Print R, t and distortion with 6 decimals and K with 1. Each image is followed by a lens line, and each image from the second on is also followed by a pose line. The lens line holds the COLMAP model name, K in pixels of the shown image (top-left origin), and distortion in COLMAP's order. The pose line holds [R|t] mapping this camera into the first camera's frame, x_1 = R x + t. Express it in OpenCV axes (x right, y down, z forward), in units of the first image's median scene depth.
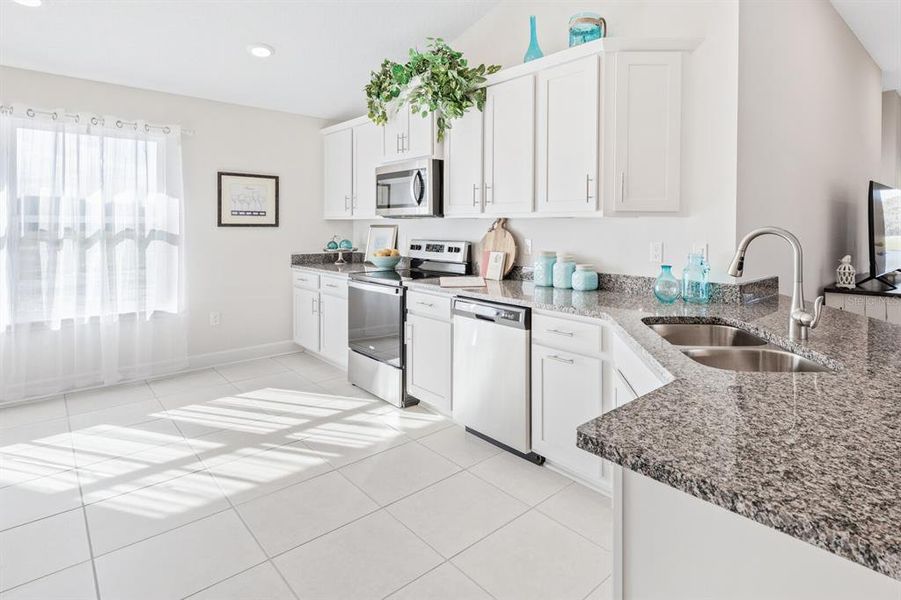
lens RADIAL K [[475.2, 0, 513.2], [0, 475.2, 222.6], [0, 0, 1]] dist [0.003638, 0.000784]
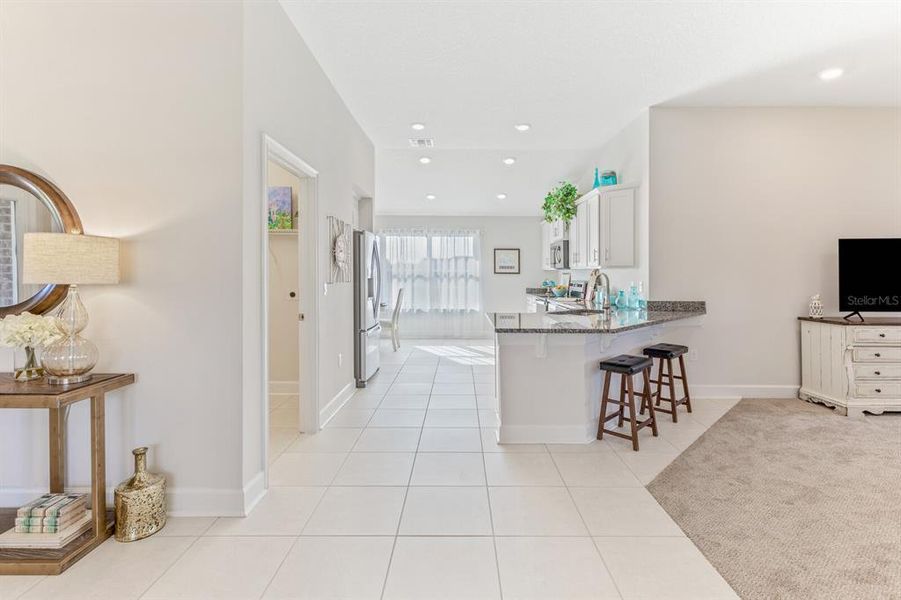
lens RADIAL K [[448.2, 0, 463.0], [0, 448.2, 281.1], [0, 0, 1]] dist [-0.000006, -0.000012]
pose [[0.703136, 0.014098, -0.710915, 0.822654], [-0.001094, 0.999824, 0.018746, 0.004789], [0.711054, -0.012404, 0.703028, -0.607097]]
